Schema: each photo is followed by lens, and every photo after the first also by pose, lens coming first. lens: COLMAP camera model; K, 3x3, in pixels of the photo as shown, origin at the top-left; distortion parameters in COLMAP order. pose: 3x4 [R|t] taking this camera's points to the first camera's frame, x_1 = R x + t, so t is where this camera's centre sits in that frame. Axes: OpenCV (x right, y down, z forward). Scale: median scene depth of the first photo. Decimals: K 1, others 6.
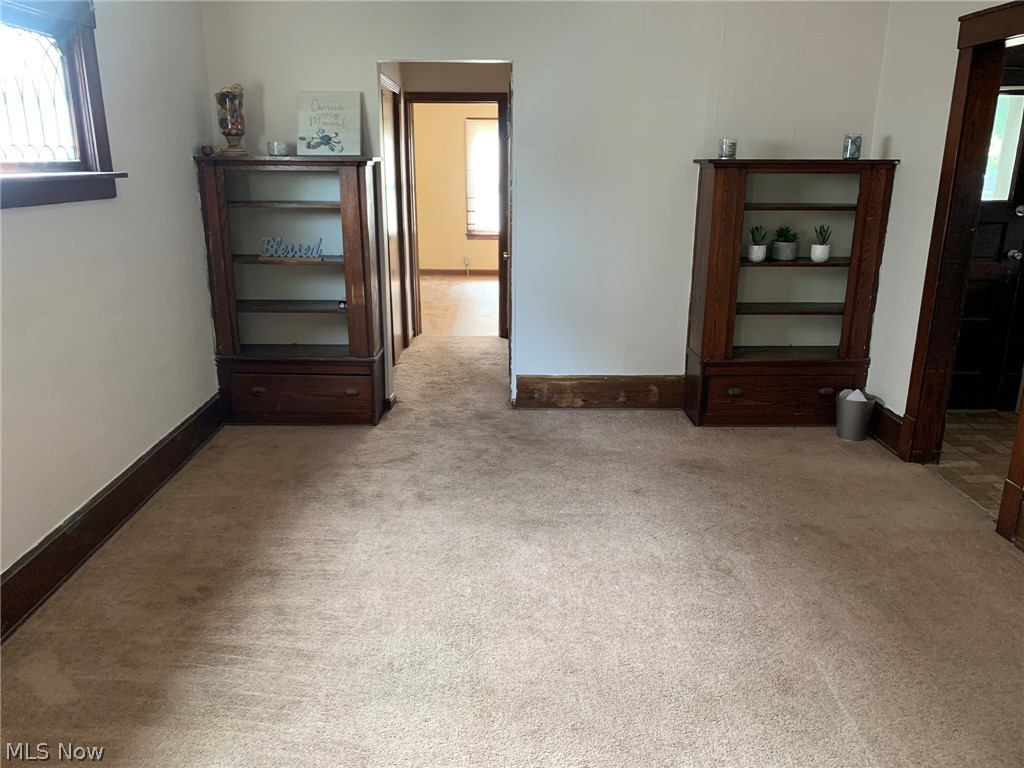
lens RADIAL K [[785.1, 0, 509.8], [0, 785.1, 384.6], [0, 0, 1]] dist [0.025833, -0.016737]
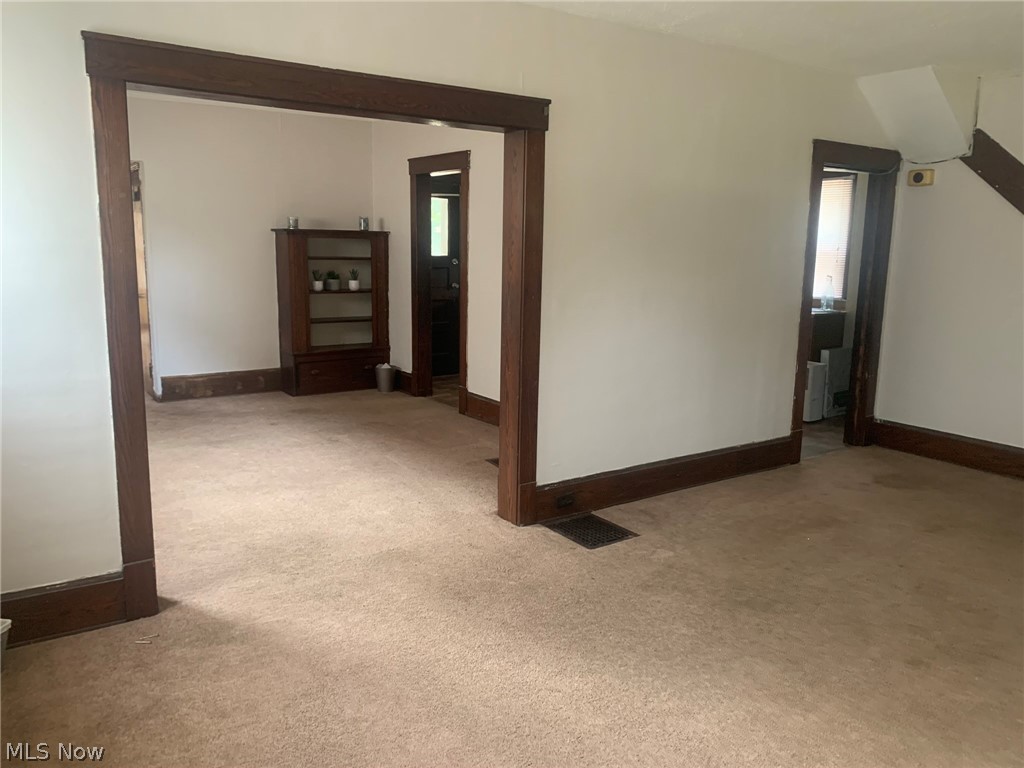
lens RADIAL K [[785.1, 0, 512.3], [0, 785.1, 383.7], [0, 0, 1]] dist [0.025833, -0.016737]
pose [[0.826527, -0.089868, 0.555677, -0.272862], [0.142275, 0.988473, -0.051761, 0.172242], [-0.544620, 0.121841, 0.829786, -0.536888]]
